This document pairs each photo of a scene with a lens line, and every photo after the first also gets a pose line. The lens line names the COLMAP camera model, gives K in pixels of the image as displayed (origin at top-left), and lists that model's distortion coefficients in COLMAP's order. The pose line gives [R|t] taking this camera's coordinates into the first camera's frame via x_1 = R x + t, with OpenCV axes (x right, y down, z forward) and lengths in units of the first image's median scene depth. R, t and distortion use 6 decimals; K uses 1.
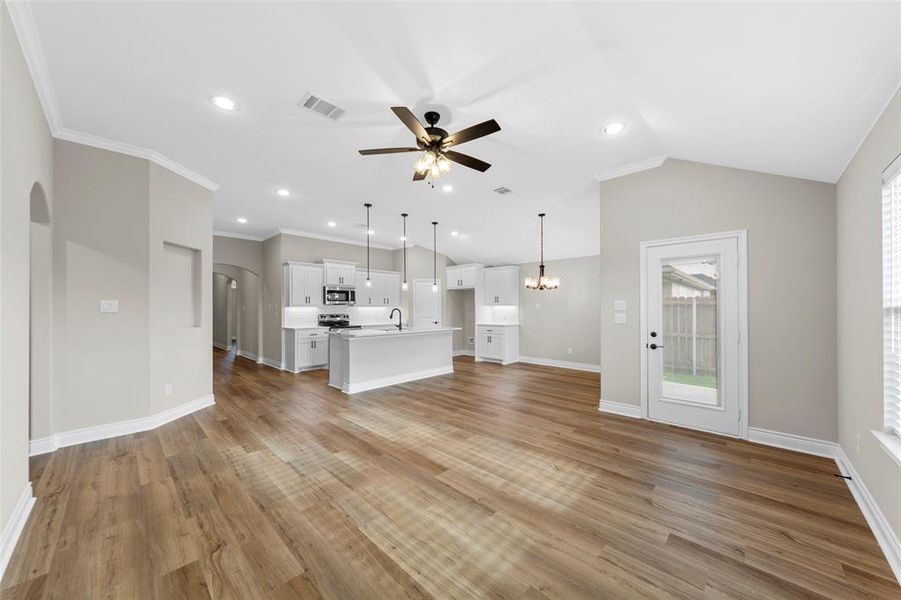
lens RADIAL K [[323.1, 0, 451.7], [0, 323.1, 305.6], [0, 0, 1]] dist [0.001708, -0.000086]
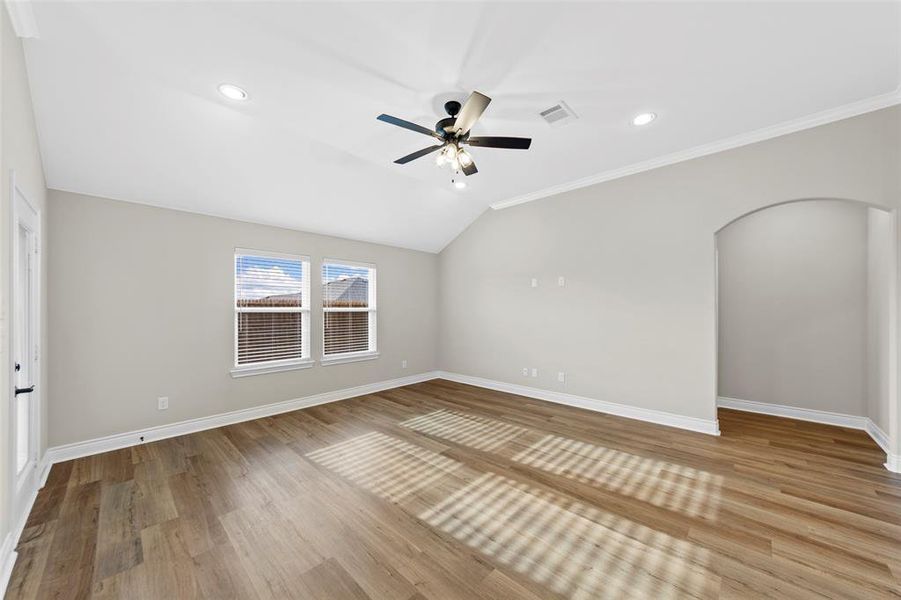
lens RADIAL K [[323.1, 0, 454.3], [0, 323.1, 303.3], [0, 0, 1]] dist [0.001708, -0.000086]
pose [[-0.999901, 0.006901, -0.012249, -0.039444], [0.007204, 0.999665, -0.024873, 0.011043], [0.012074, -0.024959, -0.999616, 1.839055]]
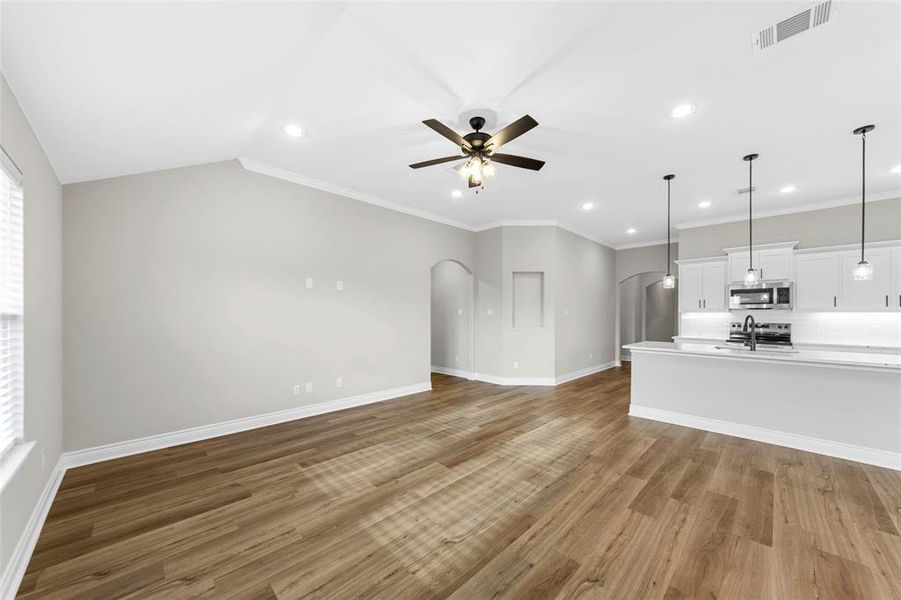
lens RADIAL K [[323.1, 0, 448.8], [0, 323.1, 313.4], [0, 0, 1]] dist [0.001708, -0.000086]
pose [[-0.028180, 0.004333, -0.999593, 0.894794], [0.004230, 0.999982, 0.004215, -0.001002], [0.999594, -0.004109, -0.028198, 0.888669]]
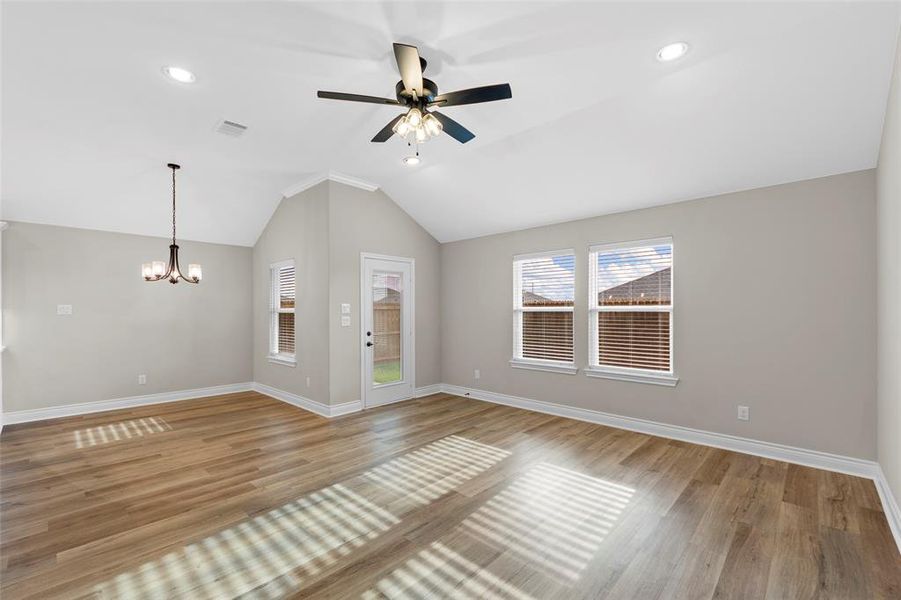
lens RADIAL K [[385.8, 0, 446.7], [0, 385.8, 311.0], [0, 0, 1]] dist [-0.000481, -0.000134]
pose [[-0.000934, -0.001733, 0.999998, -0.933839], [-0.002391, 0.999996, 0.001731, 0.004684], [-0.999997, -0.002389, -0.000938, 0.880241]]
